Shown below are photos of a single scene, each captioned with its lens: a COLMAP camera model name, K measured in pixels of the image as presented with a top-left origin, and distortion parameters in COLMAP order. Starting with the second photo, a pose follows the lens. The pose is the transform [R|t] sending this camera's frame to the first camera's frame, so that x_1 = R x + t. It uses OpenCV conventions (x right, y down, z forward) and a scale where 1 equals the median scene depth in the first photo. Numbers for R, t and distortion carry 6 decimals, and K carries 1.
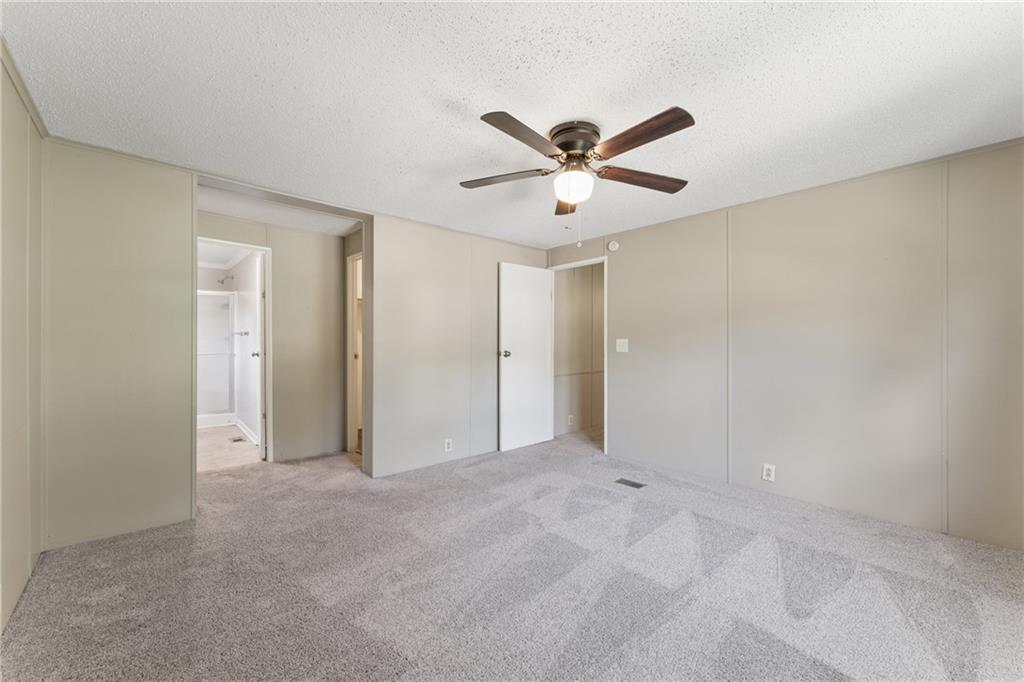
lens RADIAL K [[412.6, 0, 536.6], [0, 412.6, 340.0], [0, 0, 1]] dist [0.000803, 0.000178]
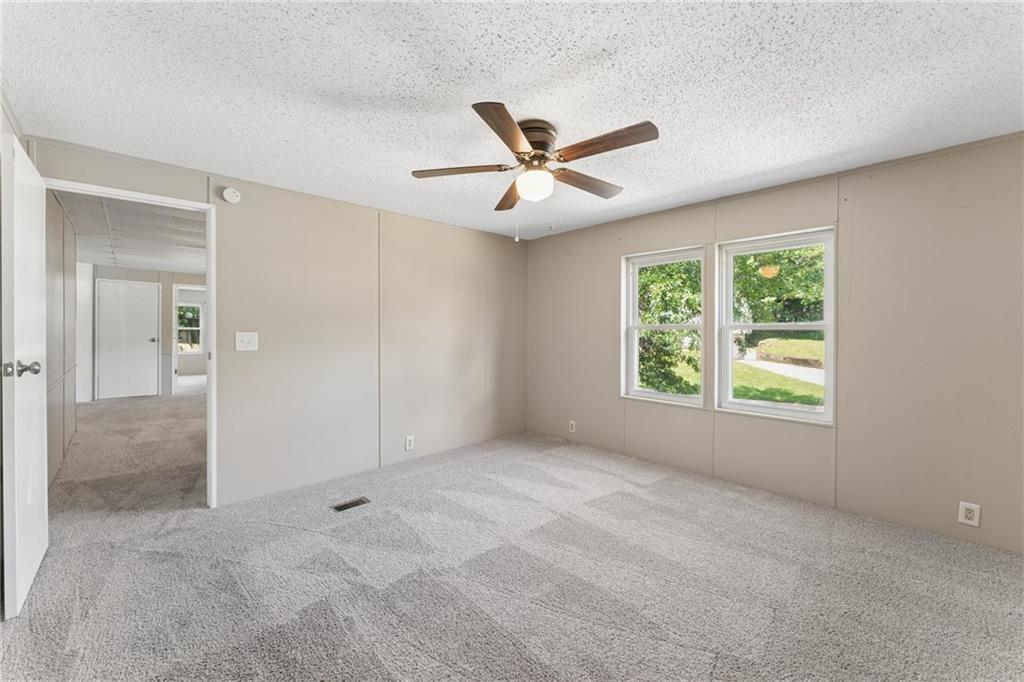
lens RADIAL K [[412.6, 0, 483.3], [0, 412.6, 336.1], [0, 0, 1]] dist [0.000803, 0.000178]
pose [[0.025904, -0.004539, 0.999654, -0.722943], [-0.001589, 0.999988, 0.004582, 0.000196], [-0.999663, -0.001708, 0.025896, 0.846210]]
